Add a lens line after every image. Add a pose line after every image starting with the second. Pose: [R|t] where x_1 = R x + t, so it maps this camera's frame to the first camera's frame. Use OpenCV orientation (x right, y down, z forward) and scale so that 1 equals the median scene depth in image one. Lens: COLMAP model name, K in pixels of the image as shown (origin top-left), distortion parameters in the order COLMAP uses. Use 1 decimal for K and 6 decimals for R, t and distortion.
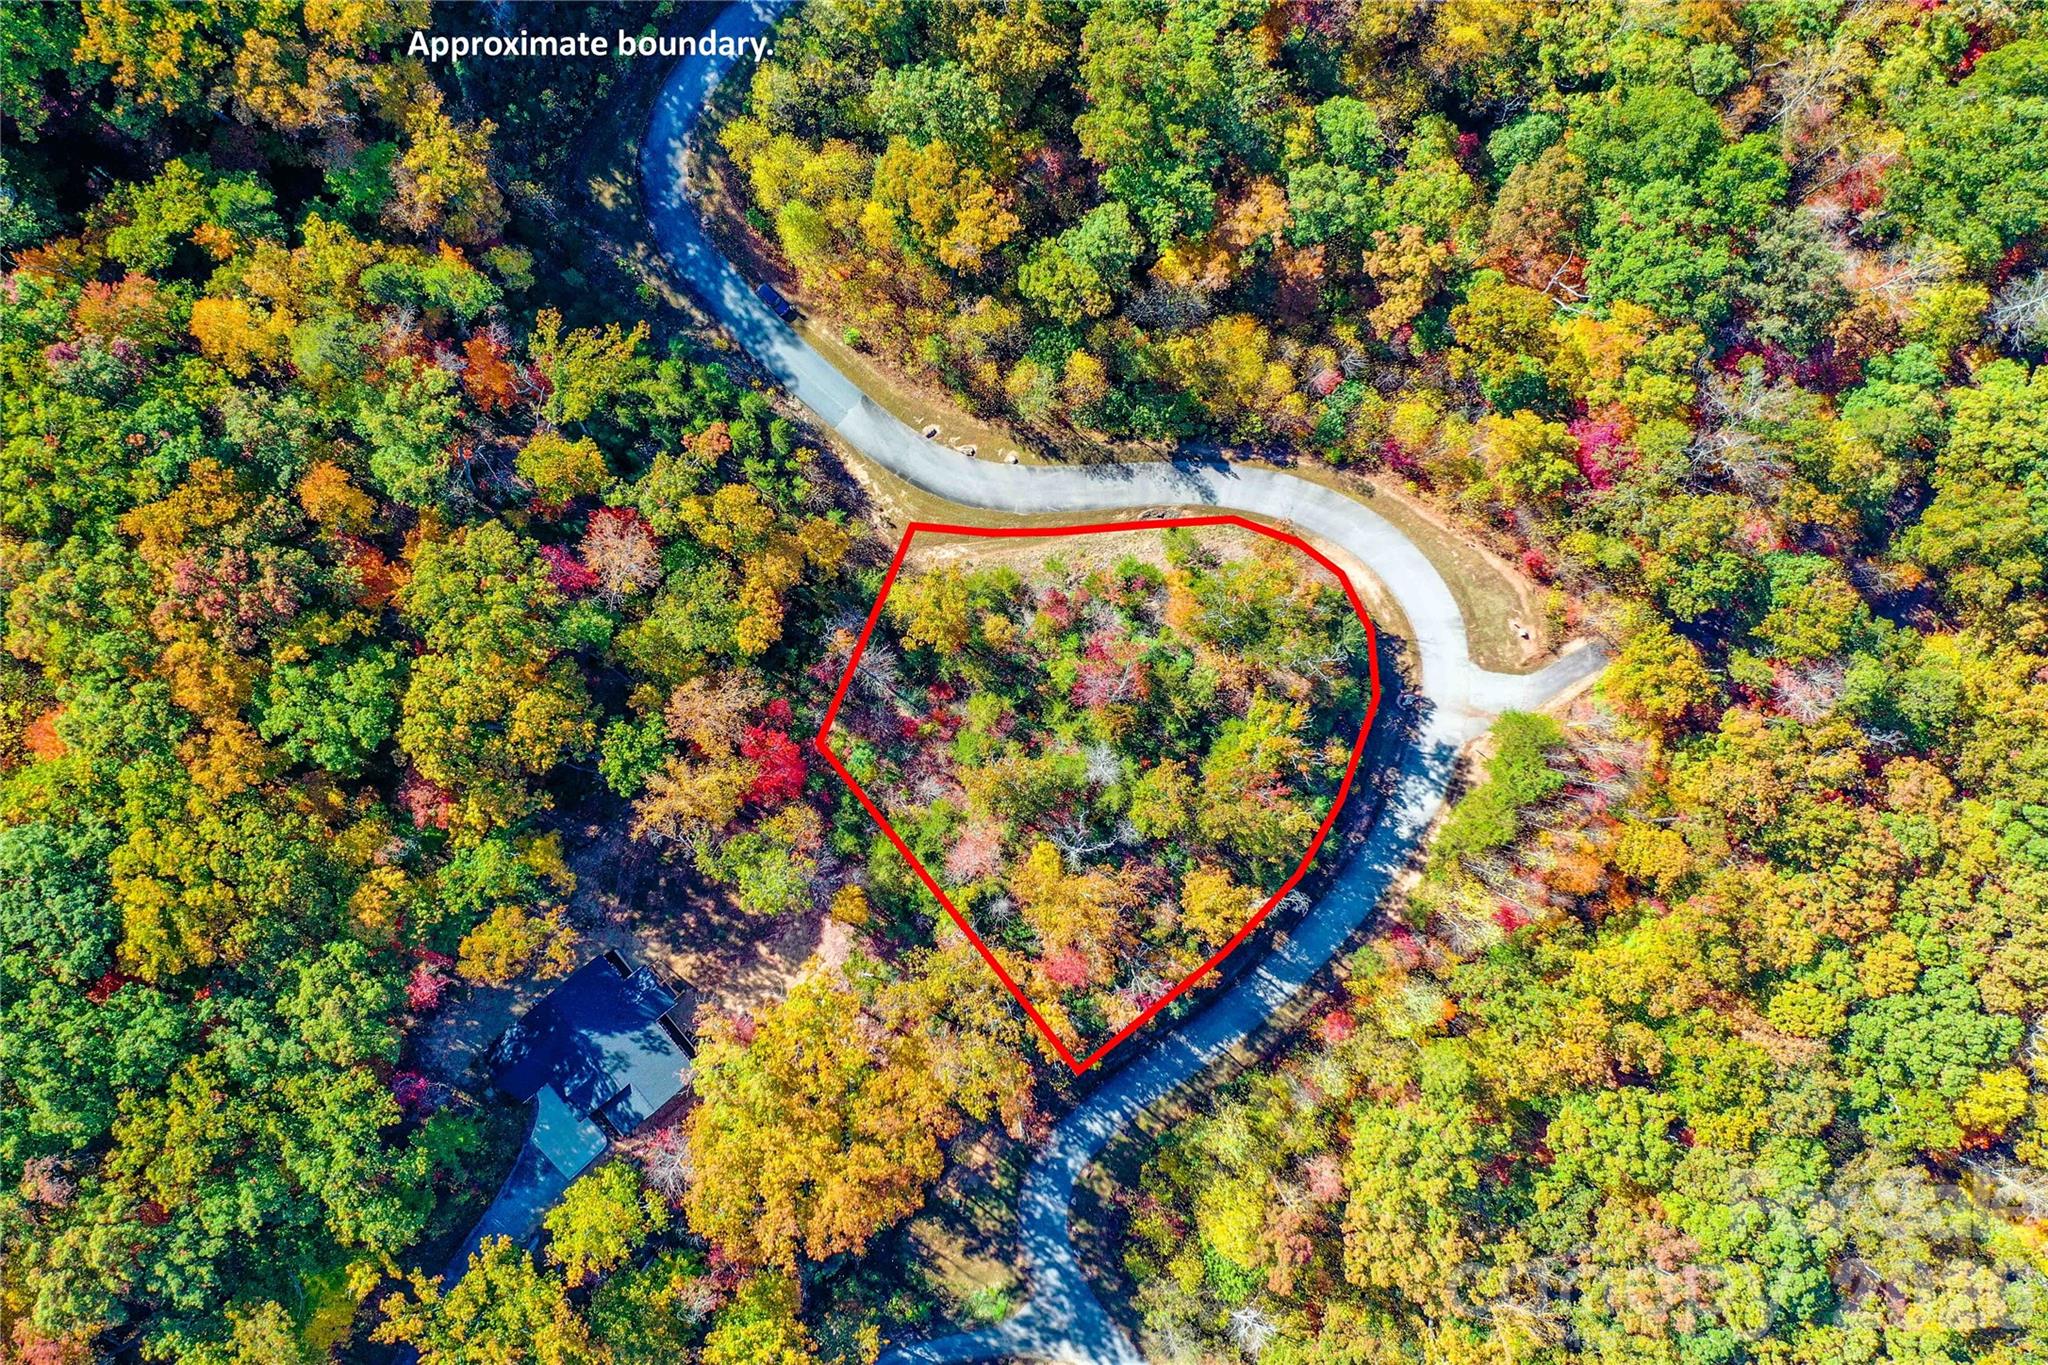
lens RADIAL K [[1614.7, 0, 1022.7], [0, 1614.7, 672.7], [0, 0, 1]] dist [-0.009651, 0.003524]
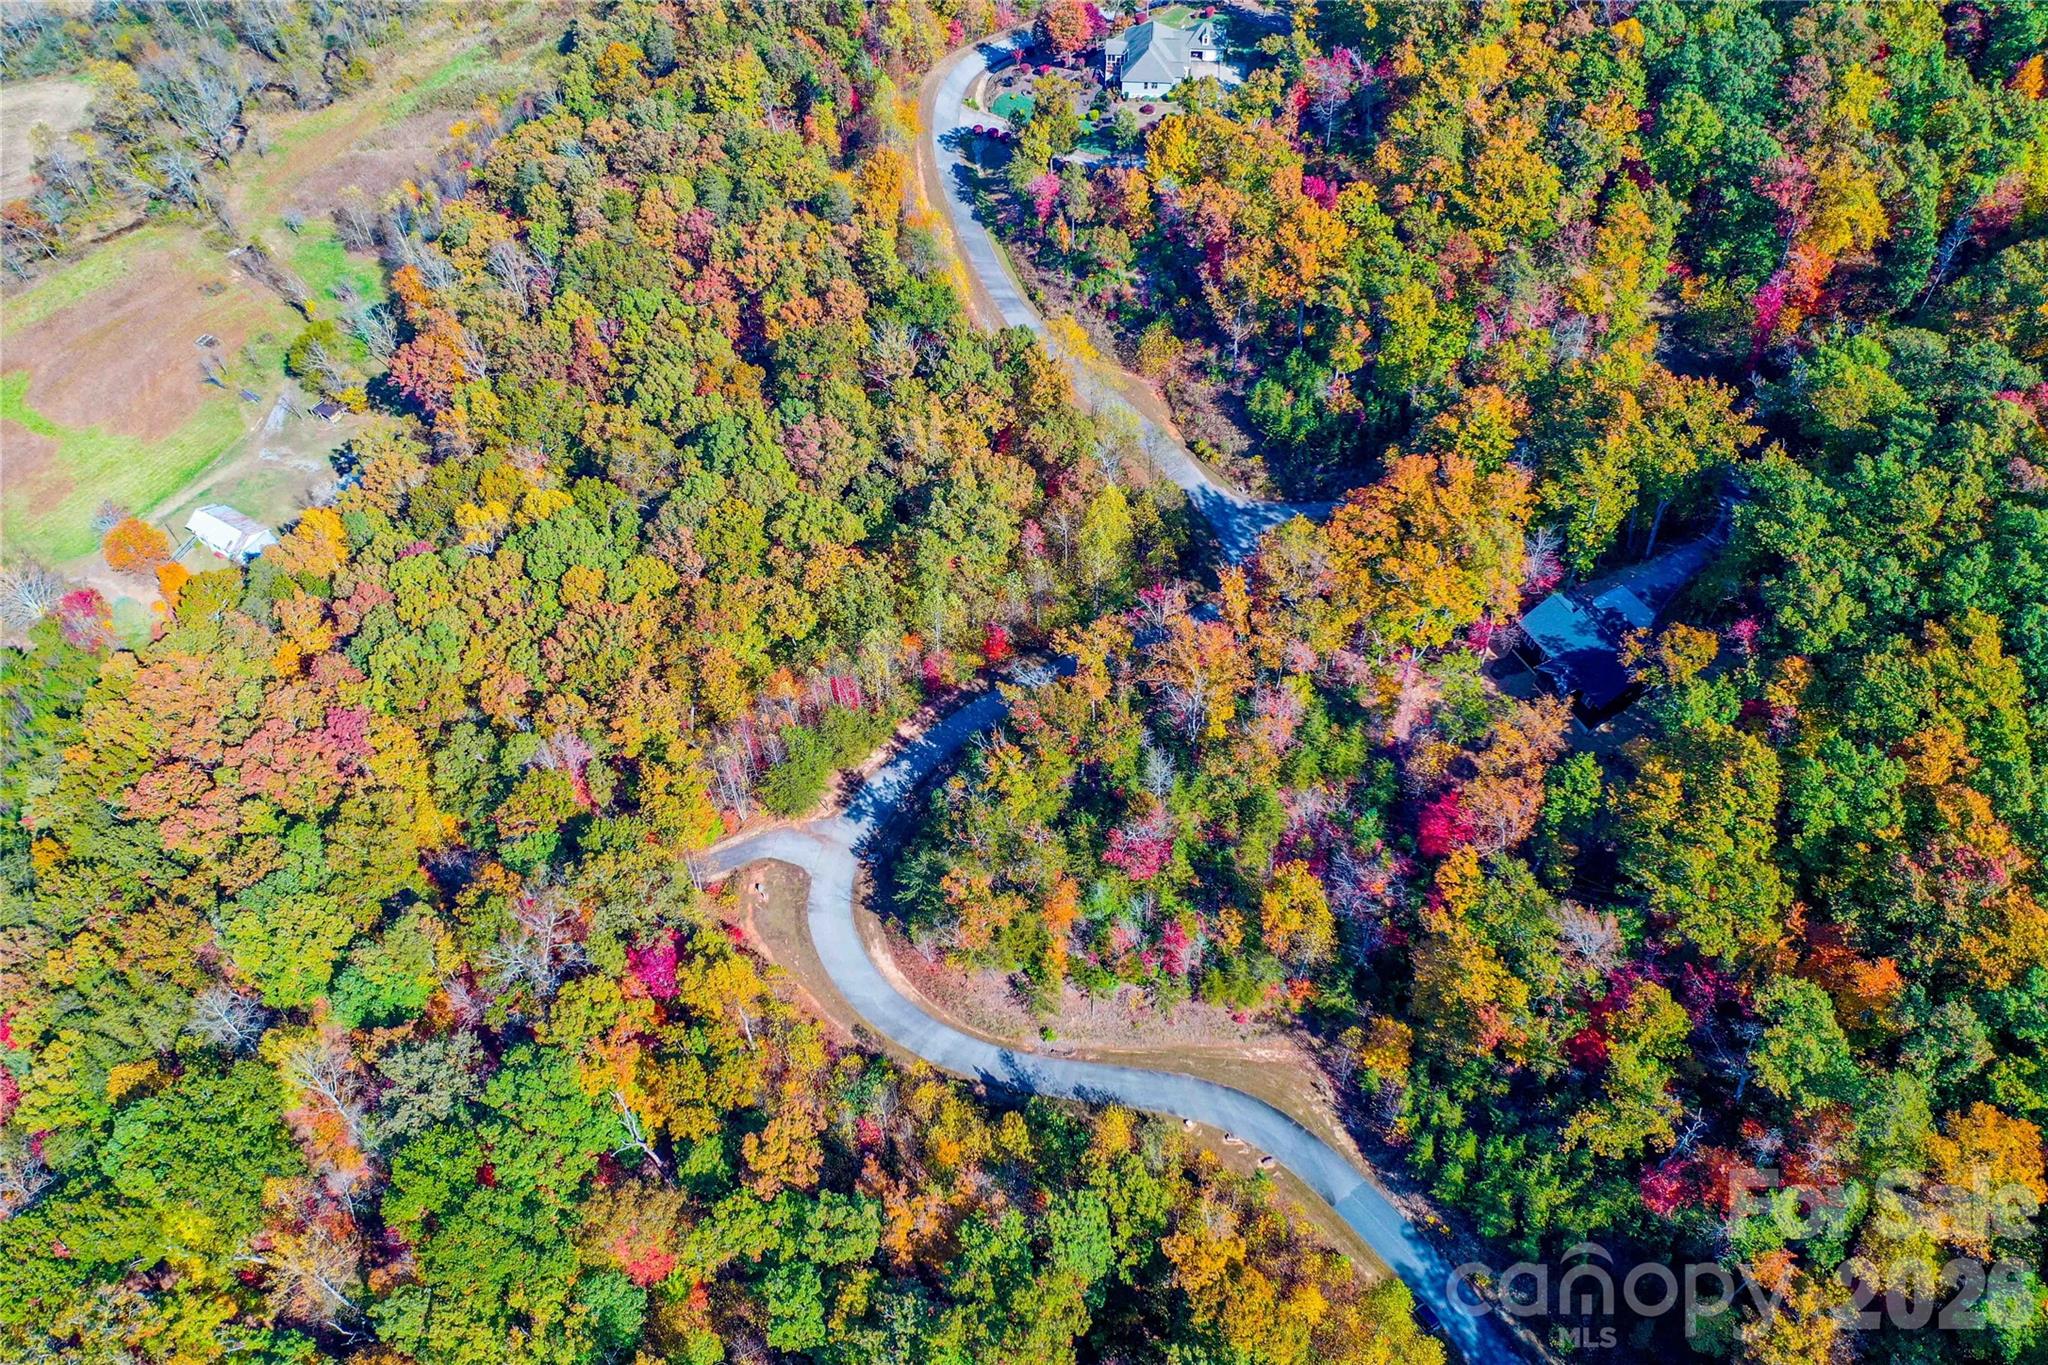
lens RADIAL K [[1655.6, 0, 995.6], [0, 1655.6, 679.9], [0, 0, 1]] dist [-0.003067, -0.003427]
pose [[-0.977655, -0.145386, 0.151833, -0.004943], [0.208758, -0.756334, 0.619982, -0.596029], [0.024700, 0.637825, 0.769785, 0.023159]]
